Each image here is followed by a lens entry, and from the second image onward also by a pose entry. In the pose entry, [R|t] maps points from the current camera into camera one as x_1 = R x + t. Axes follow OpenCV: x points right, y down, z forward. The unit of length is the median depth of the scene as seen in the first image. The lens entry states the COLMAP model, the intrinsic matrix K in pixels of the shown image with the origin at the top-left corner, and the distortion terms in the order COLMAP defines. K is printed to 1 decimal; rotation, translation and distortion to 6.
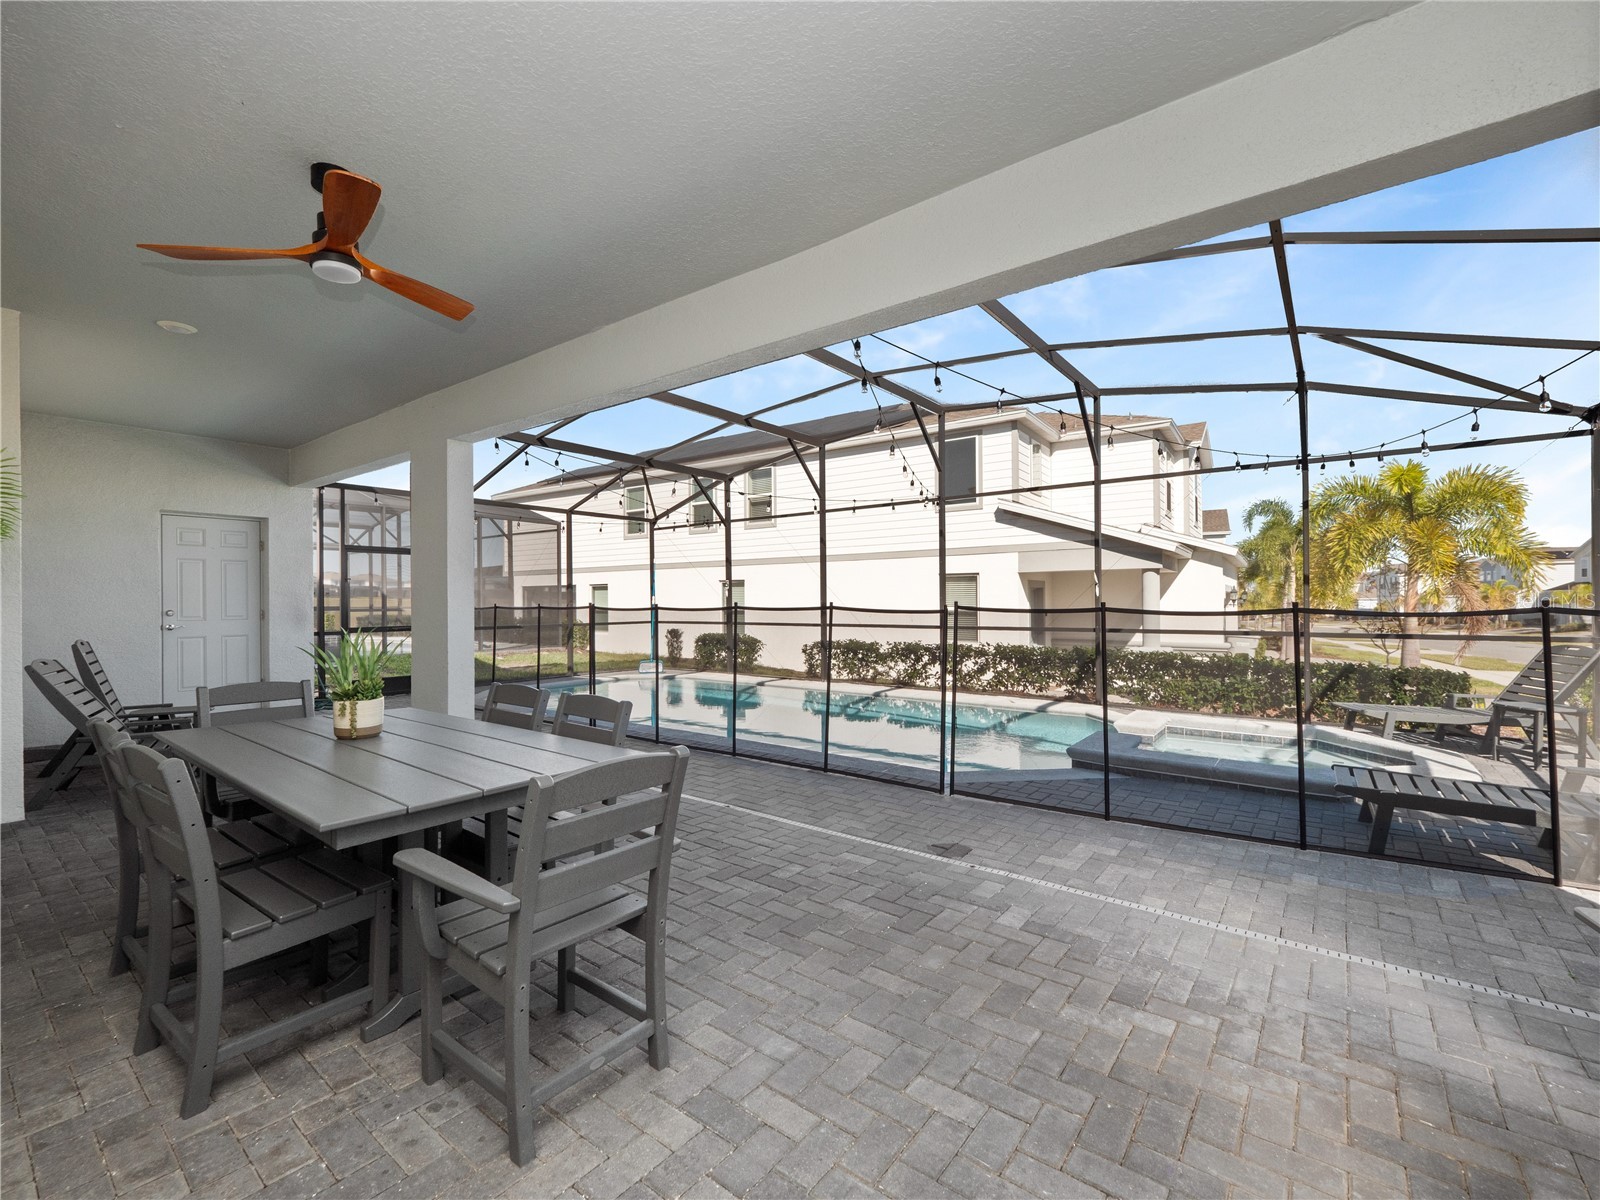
lens RADIAL K [[679.8, 0, 787.0], [0, 679.8, 602.4], [0, 0, 1]] dist [-0.000002, -0.005907]
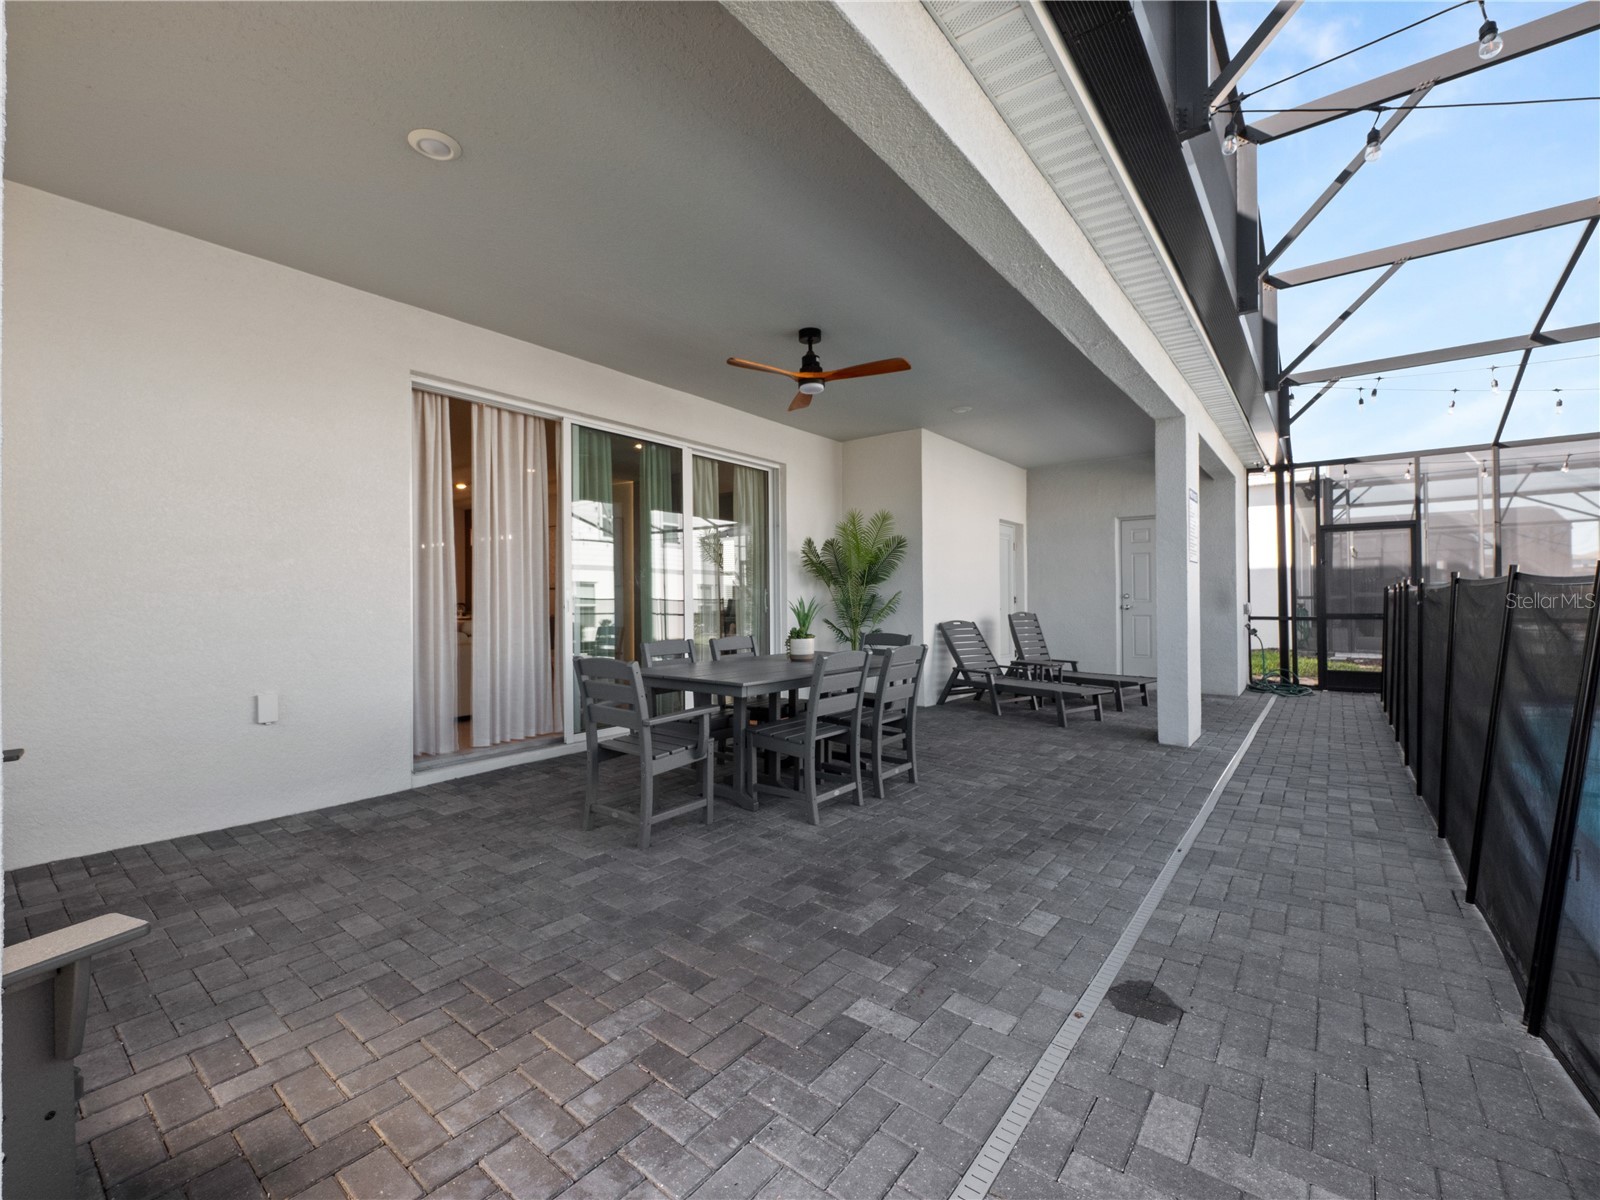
lens RADIAL K [[679.8, 0, 787.0], [0, 679.8, 602.4], [0, 0, 1]] dist [-0.000002, -0.005907]
pose [[0.022921, 0.009880, -0.999688, 0.844778], [0.000306, 0.999951, 0.009889, 0.032632], [0.999737, -0.000533, 0.022917, 0.743882]]
